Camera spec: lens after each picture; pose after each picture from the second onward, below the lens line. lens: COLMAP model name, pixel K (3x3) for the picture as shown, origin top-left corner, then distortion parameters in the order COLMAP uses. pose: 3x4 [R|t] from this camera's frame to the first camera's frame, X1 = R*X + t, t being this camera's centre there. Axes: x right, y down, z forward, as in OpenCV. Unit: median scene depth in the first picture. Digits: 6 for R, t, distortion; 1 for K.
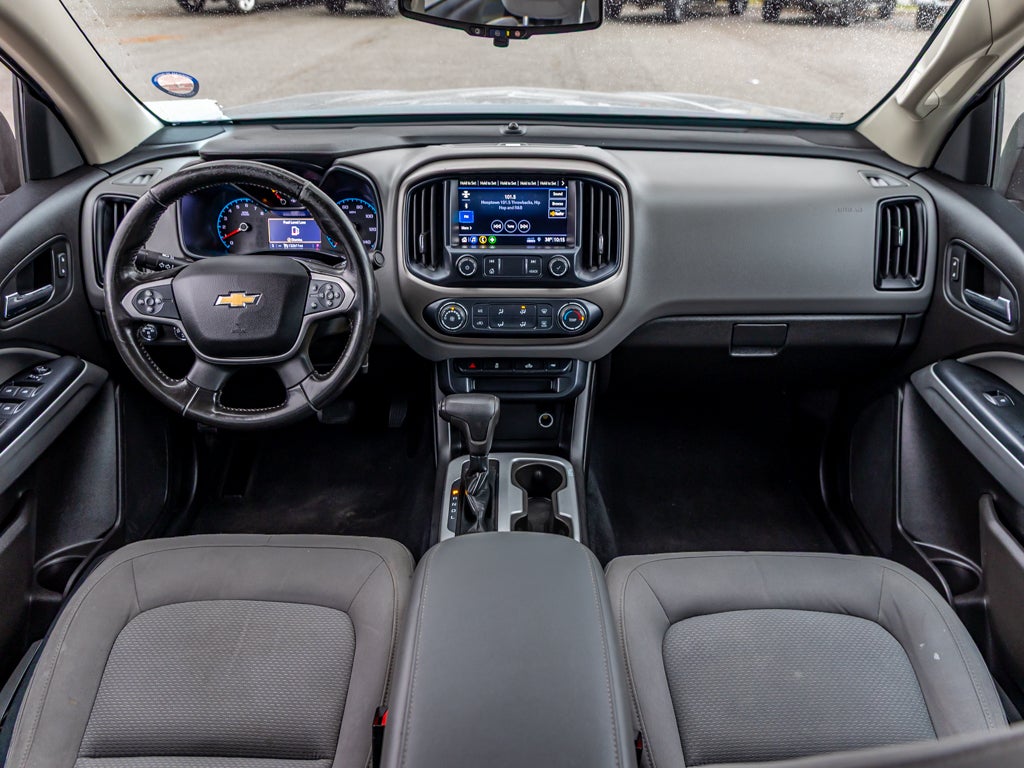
lens RADIAL K [[2111.4, 0, 511.5], [0, 2111.4, 384.4], [0, 0, 1]] dist [0.034343, 0.000000]
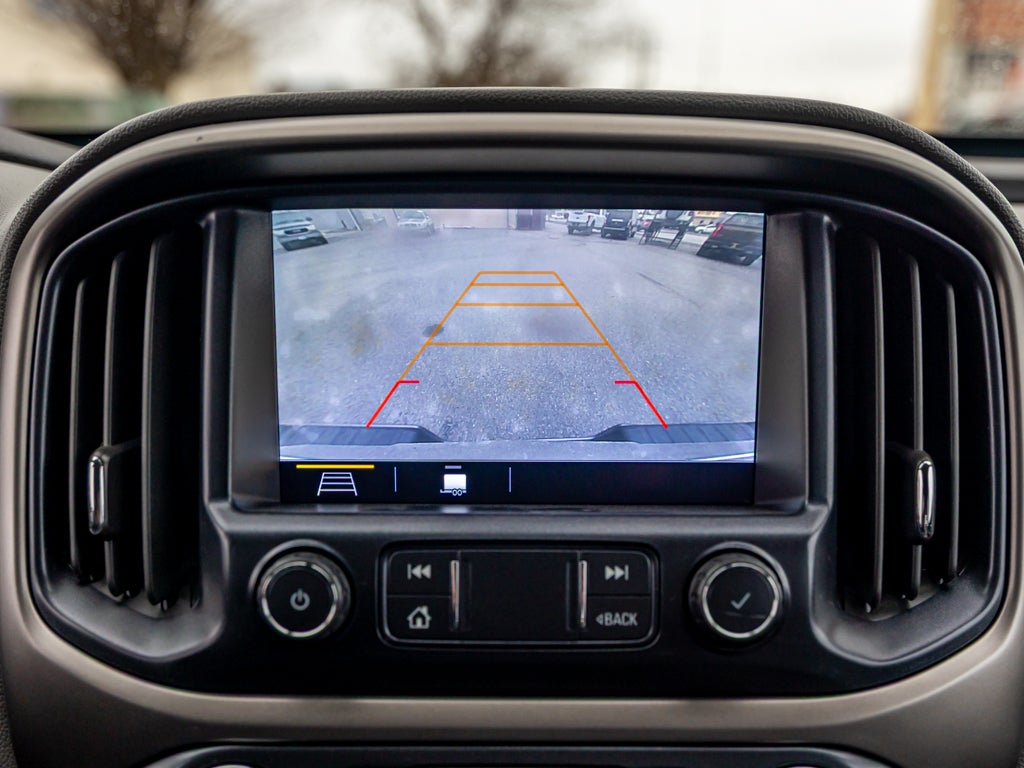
lens RADIAL K [[2111.4, 0, 511.6], [0, 2111.4, 385.1], [0, 0, 1]] dist [0.034343, 0.000000]
pose [[0.999214, 0.004230, 0.039407, -0.008516], [0.002276, 0.986521, -0.163620, -0.042097], [-0.039568, 0.163581, 0.985736, 0.787778]]
